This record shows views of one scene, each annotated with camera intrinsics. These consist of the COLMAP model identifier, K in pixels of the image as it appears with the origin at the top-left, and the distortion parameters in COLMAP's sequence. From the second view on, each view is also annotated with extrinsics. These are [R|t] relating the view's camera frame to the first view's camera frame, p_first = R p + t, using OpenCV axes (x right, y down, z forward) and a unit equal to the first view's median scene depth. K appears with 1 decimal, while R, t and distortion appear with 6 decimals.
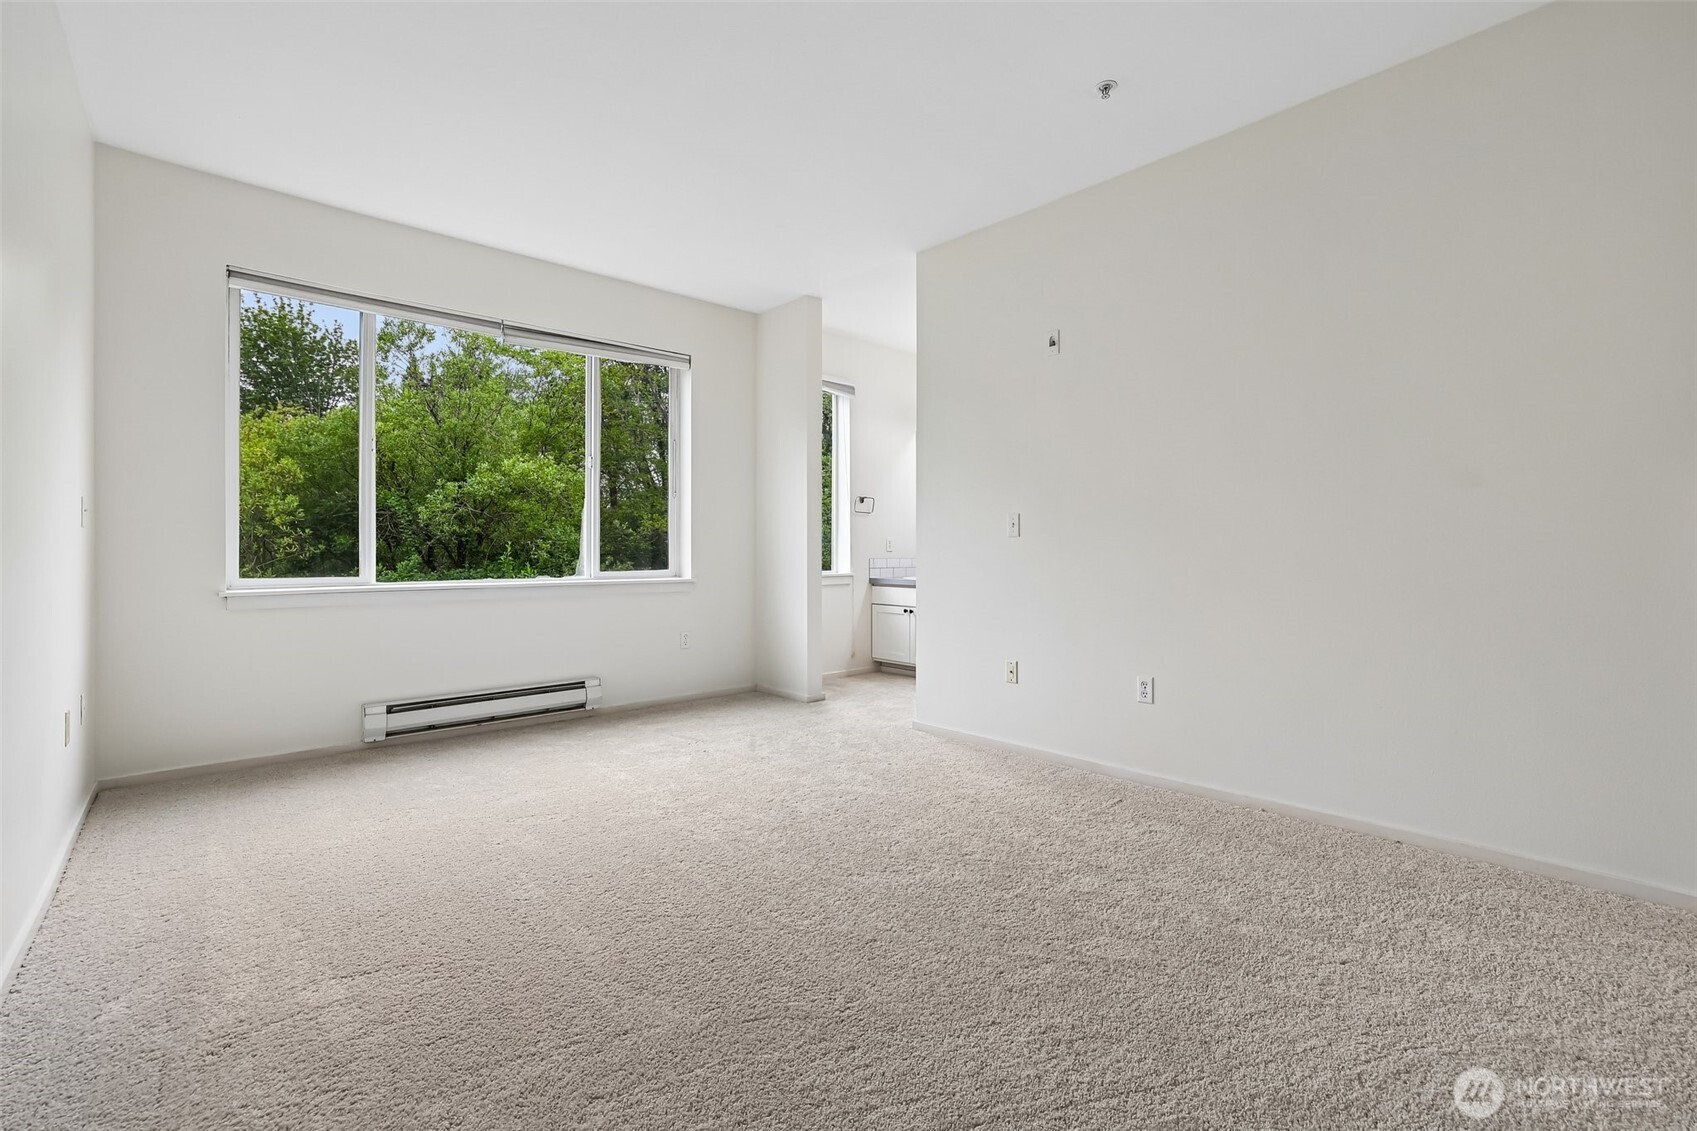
lens RADIAL K [[741.6, 0, 848.6], [0, 741.6, 555.5], [0, 0, 1]] dist [-0.040629, 0.015654]
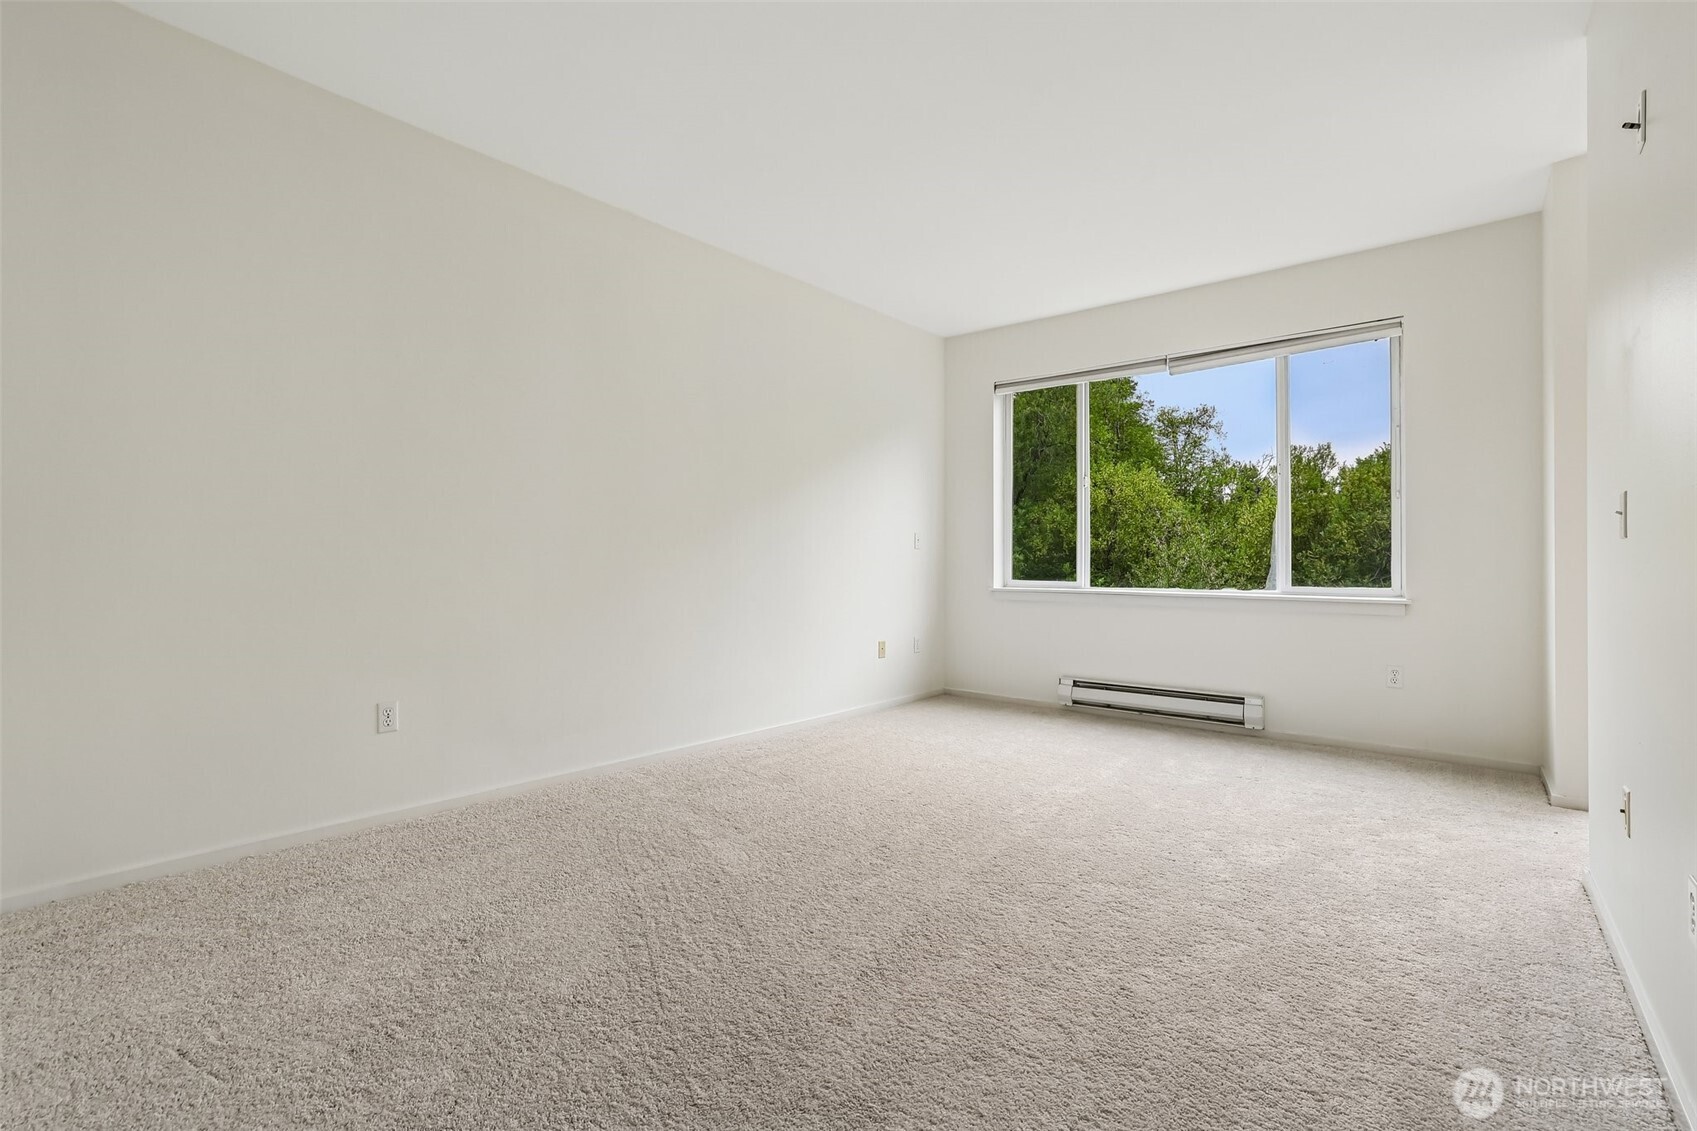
lens RADIAL K [[741.6, 0, 848.2], [0, 741.6, 557.7], [0, 0, 1]] dist [-0.040629, 0.015654]
pose [[0.136476, -0.001273, -0.990643, 0.525653], [-0.010149, 0.999945, -0.002683, -0.006316], [0.990591, 0.010420, 0.136455, 0.344933]]
